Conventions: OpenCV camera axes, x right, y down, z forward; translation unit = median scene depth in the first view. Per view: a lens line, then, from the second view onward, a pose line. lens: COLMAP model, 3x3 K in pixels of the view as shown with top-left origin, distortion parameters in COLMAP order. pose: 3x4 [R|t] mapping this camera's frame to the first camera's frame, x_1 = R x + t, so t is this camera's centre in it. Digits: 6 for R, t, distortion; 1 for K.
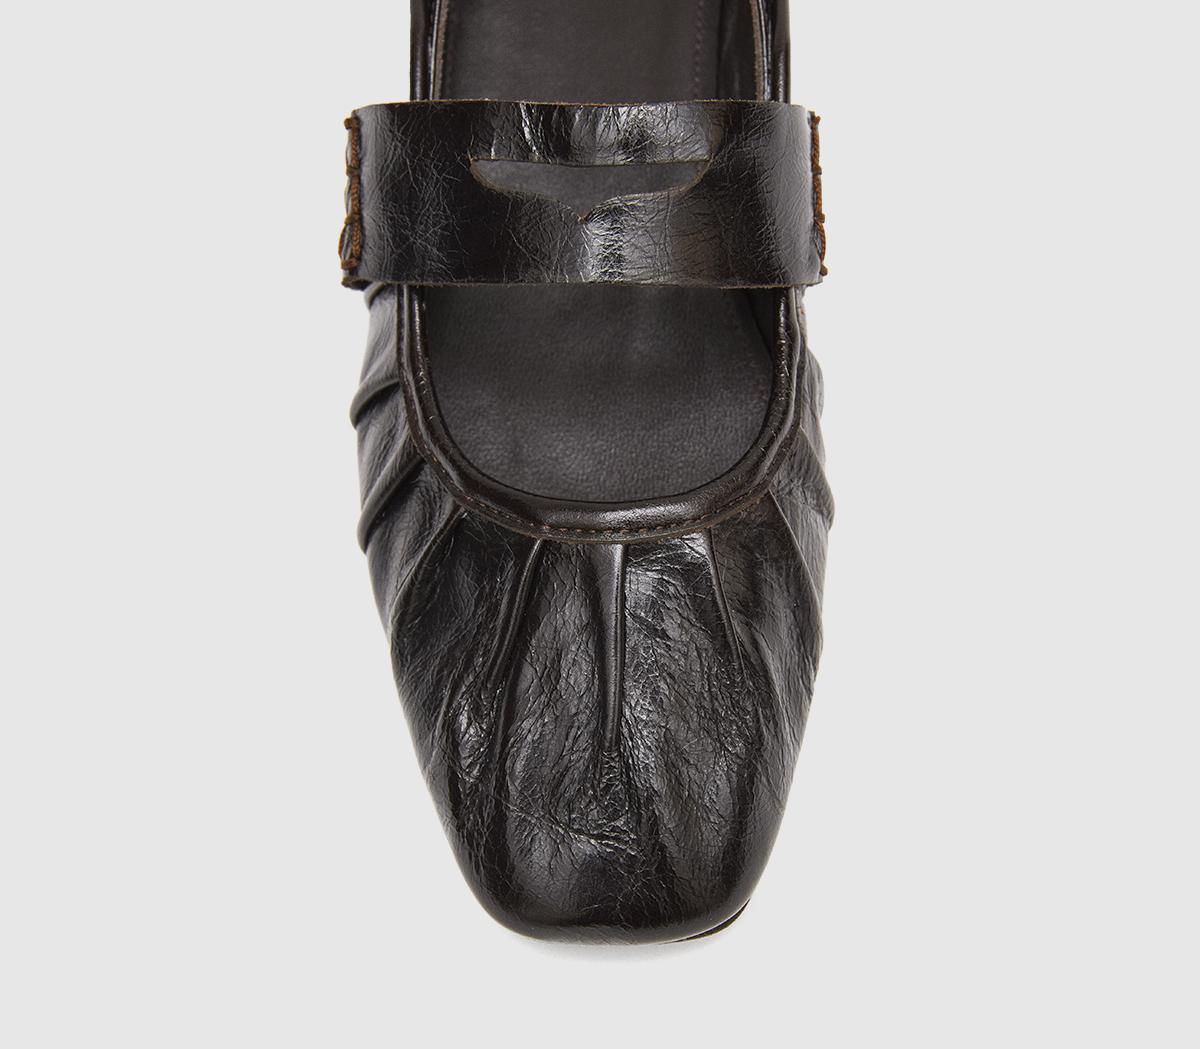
lens RADIAL K [[2824.8, 0, 599.5], [0, 2824.8, 524.2], [0, 0, 1]] dist [0.102453, 0.000000]
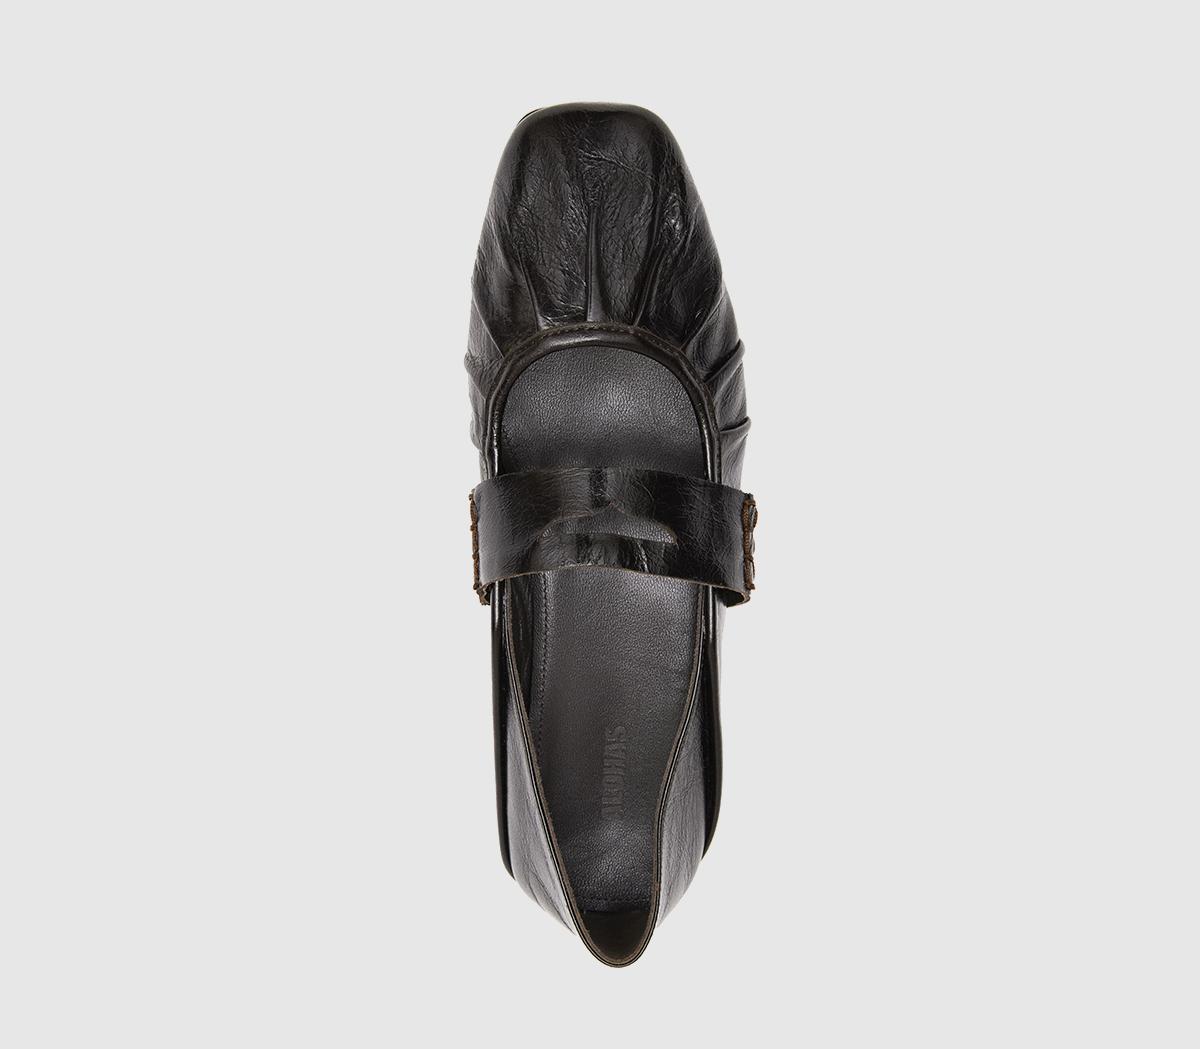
lens RADIAL K [[2797.5, 0, 600.4], [0, 2797.5, 524.3], [0, 0, 1]] dist [-0.089611, 0.000000]
pose [[-0.999942, 0.008038, 0.007187, -0.011126], [-0.007243, -0.994494, 0.104539, -0.294596], [0.007987, 0.104481, 0.994495, -0.703492]]
